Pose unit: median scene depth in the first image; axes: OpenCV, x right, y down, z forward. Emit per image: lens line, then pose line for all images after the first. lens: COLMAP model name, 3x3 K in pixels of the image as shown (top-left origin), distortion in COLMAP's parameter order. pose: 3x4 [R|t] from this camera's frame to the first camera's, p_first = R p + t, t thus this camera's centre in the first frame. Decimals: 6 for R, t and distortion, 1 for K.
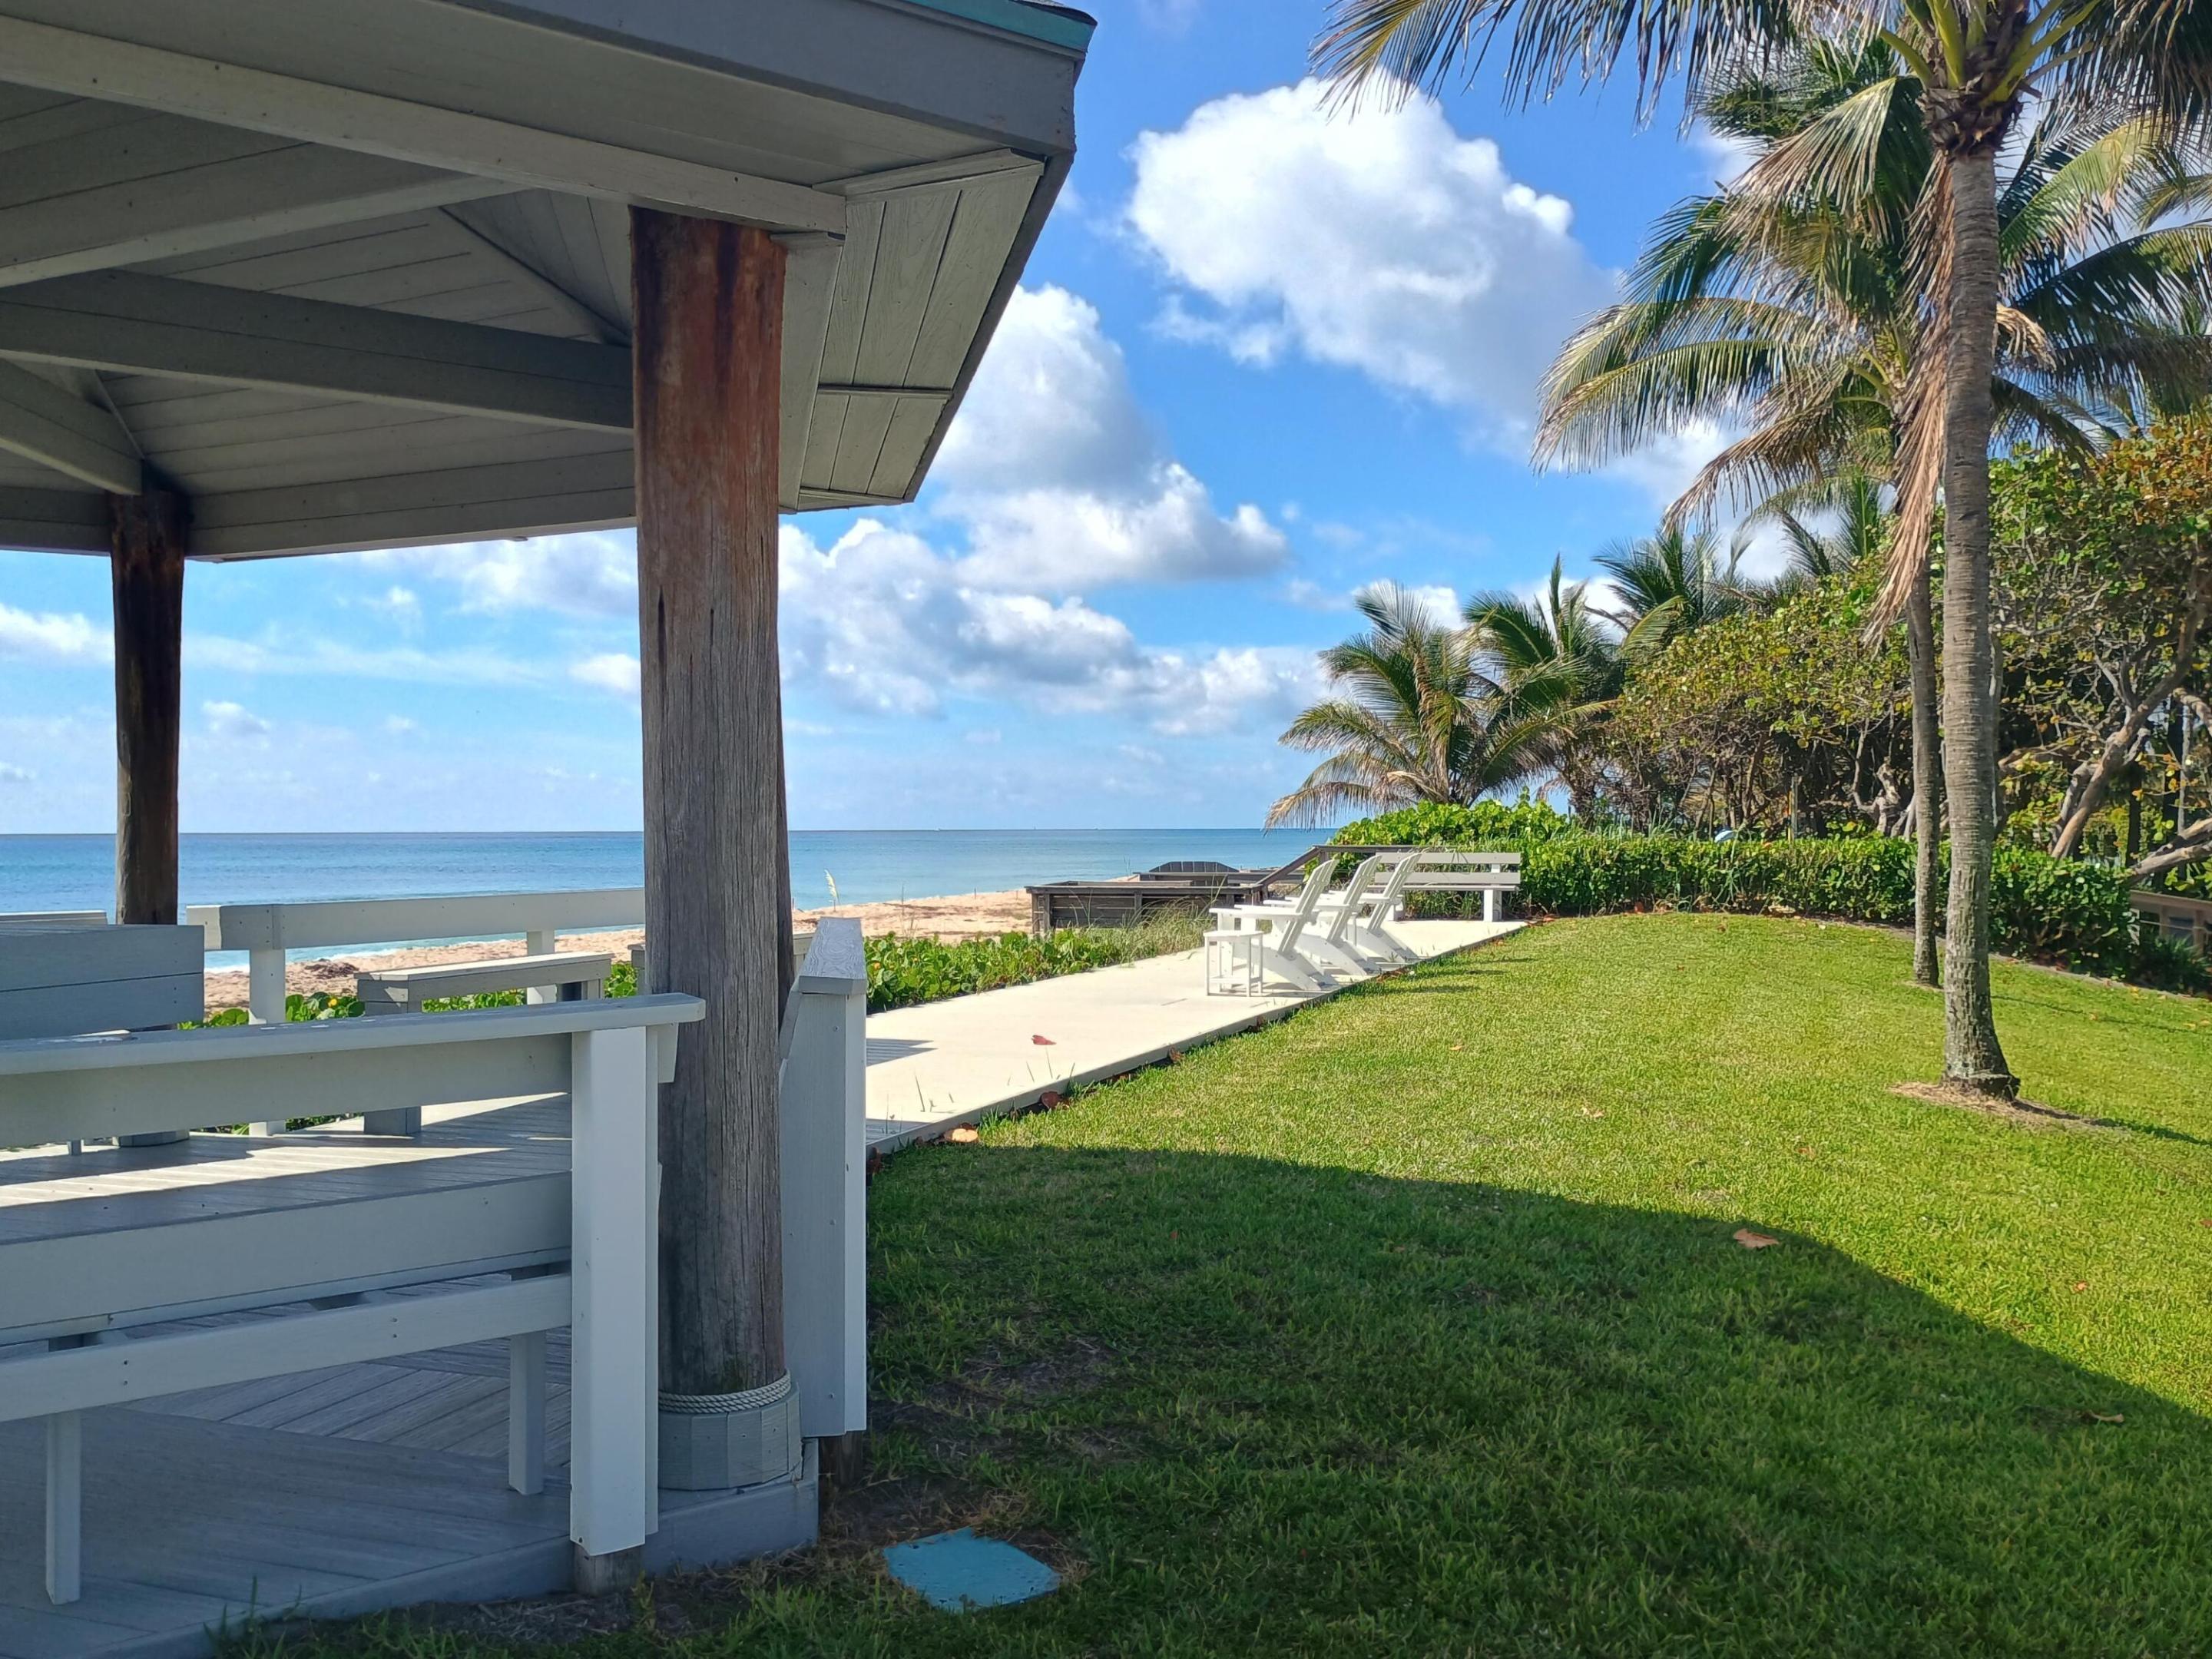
lens RADIAL K [[2059.7, 0, 1106.0], [0, 2059.7, 829.5], [0, 0, 1]] dist [0.050051, -0.020096]
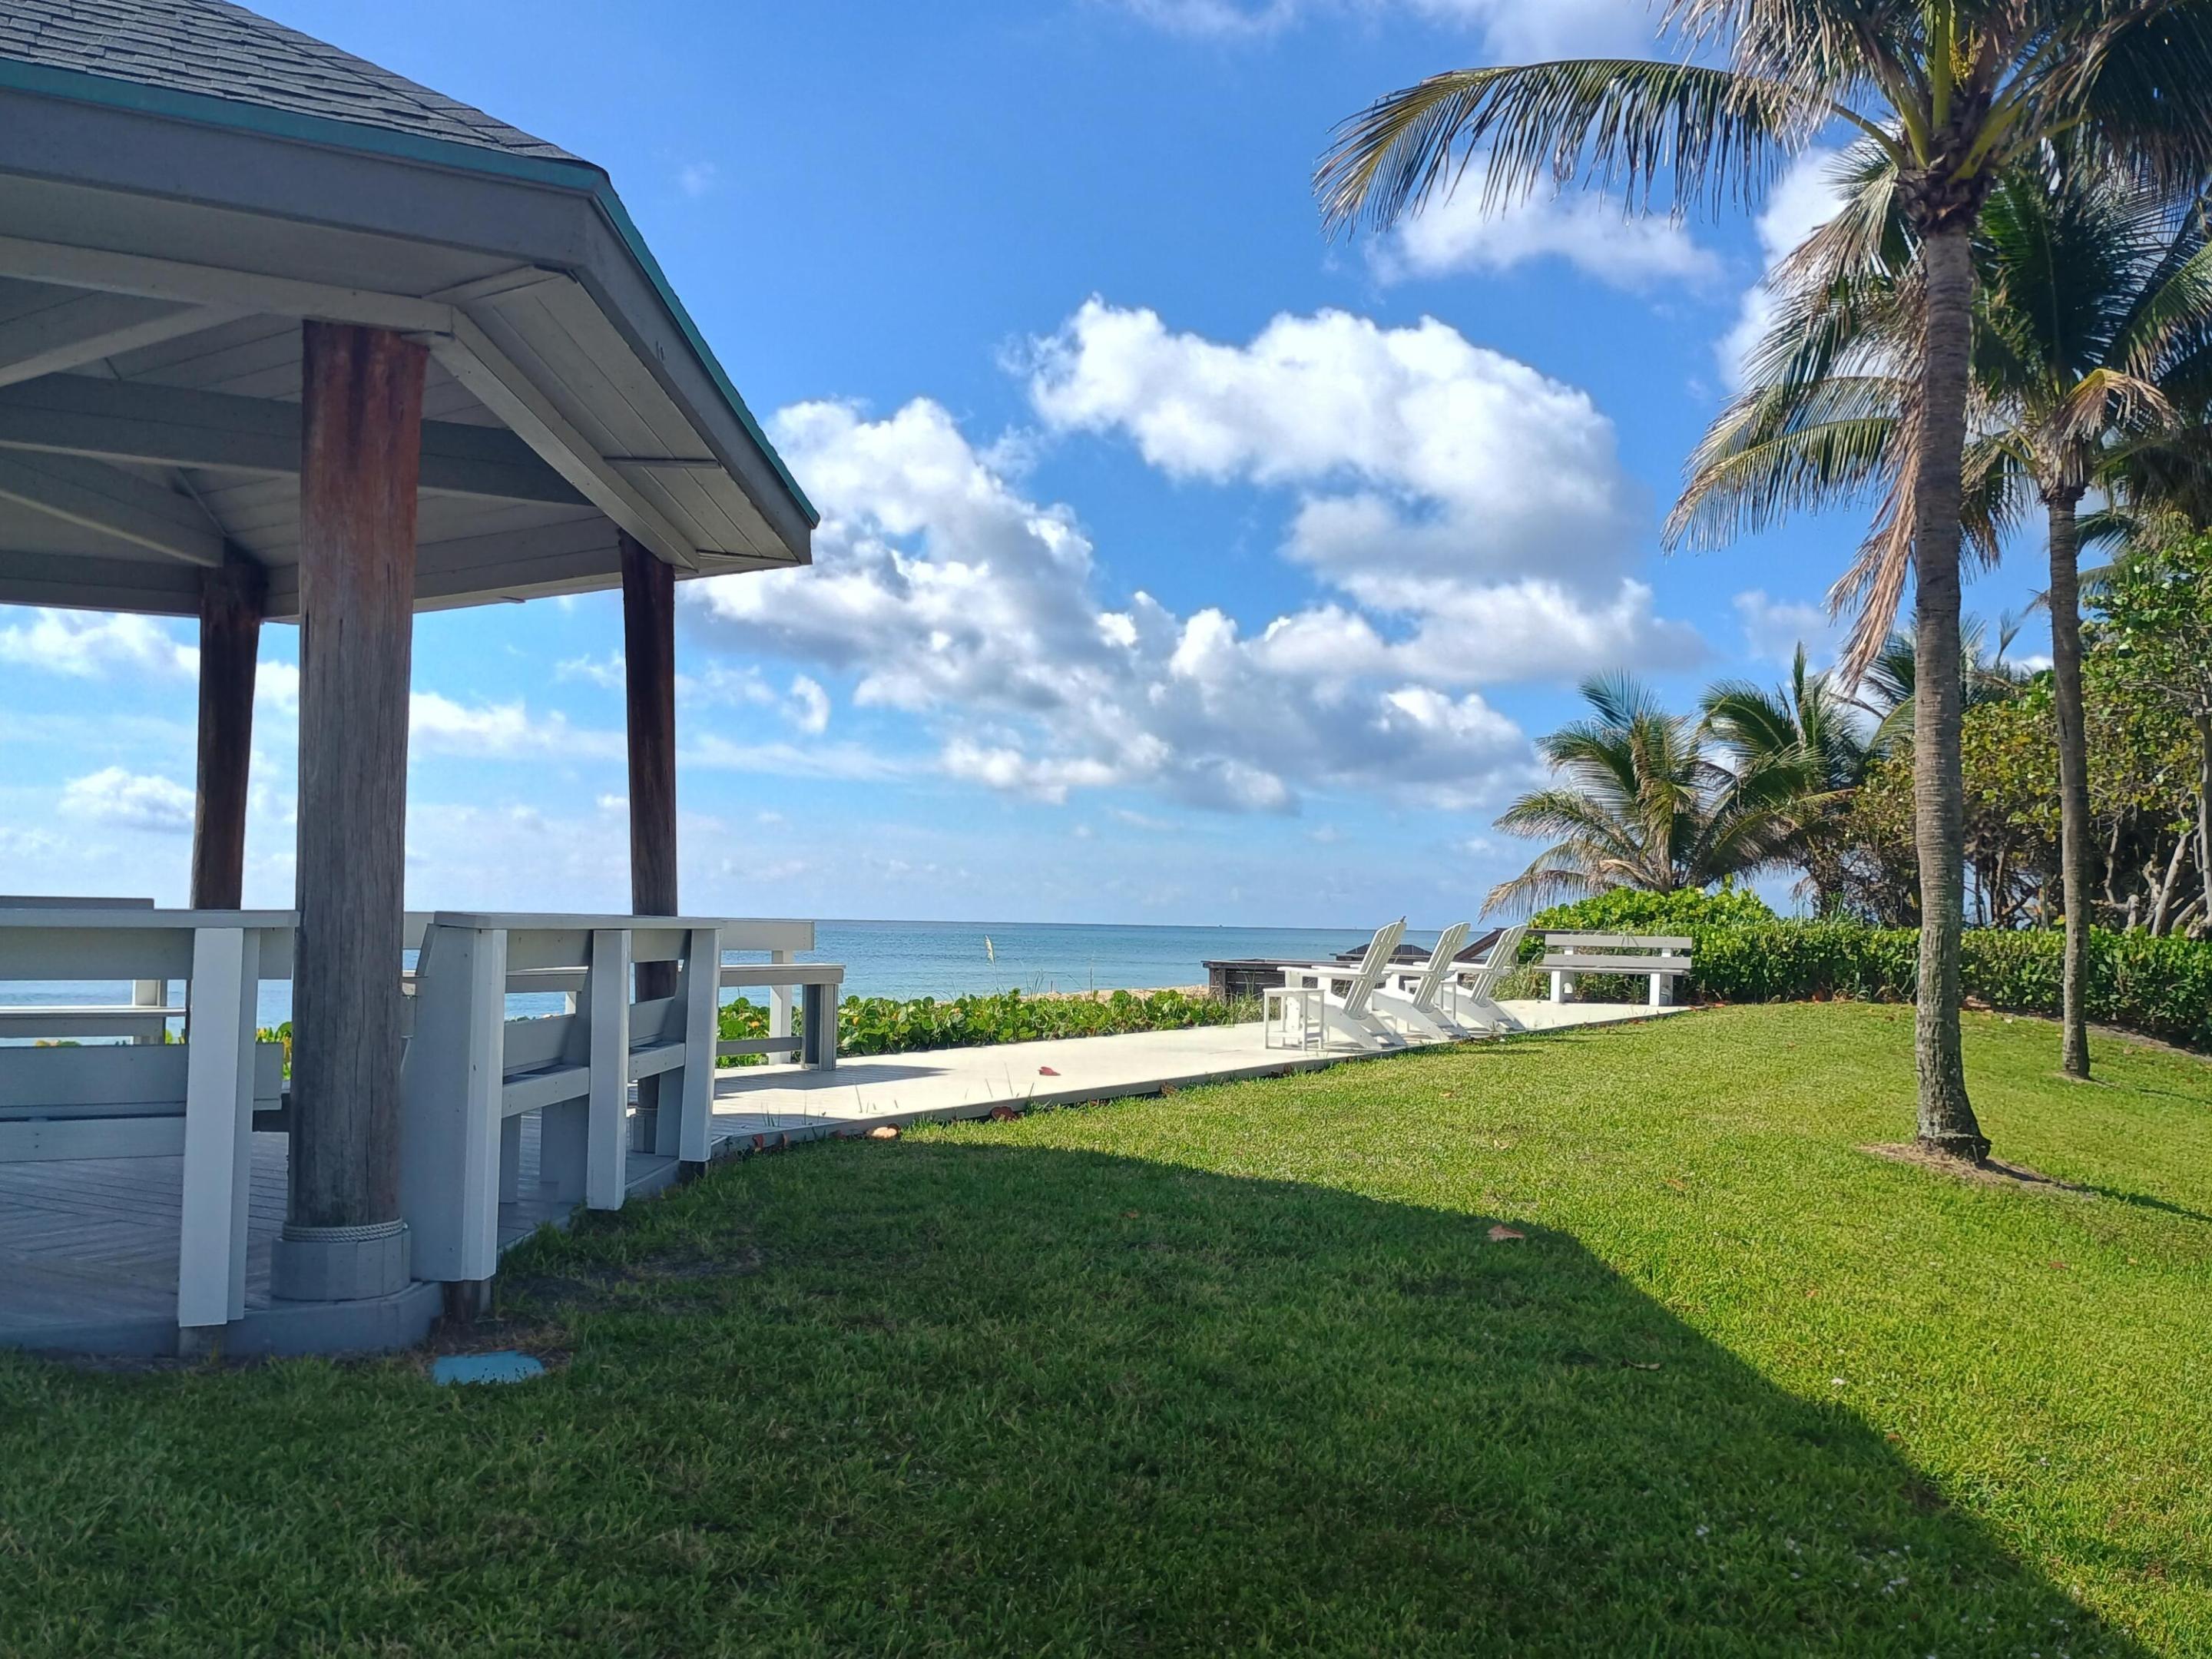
lens RADIAL K [[2106.4, 0, 1106.0], [0, 2106.4, 829.5], [0, 0, 1]] dist [0.043437, 0.007387]
pose [[0.983866, 0.013942, -0.178362, 0.105464], [-0.023089, 0.998517, -0.049311, 0.016246], [0.177410, 0.052634, 0.982729, -0.044809]]
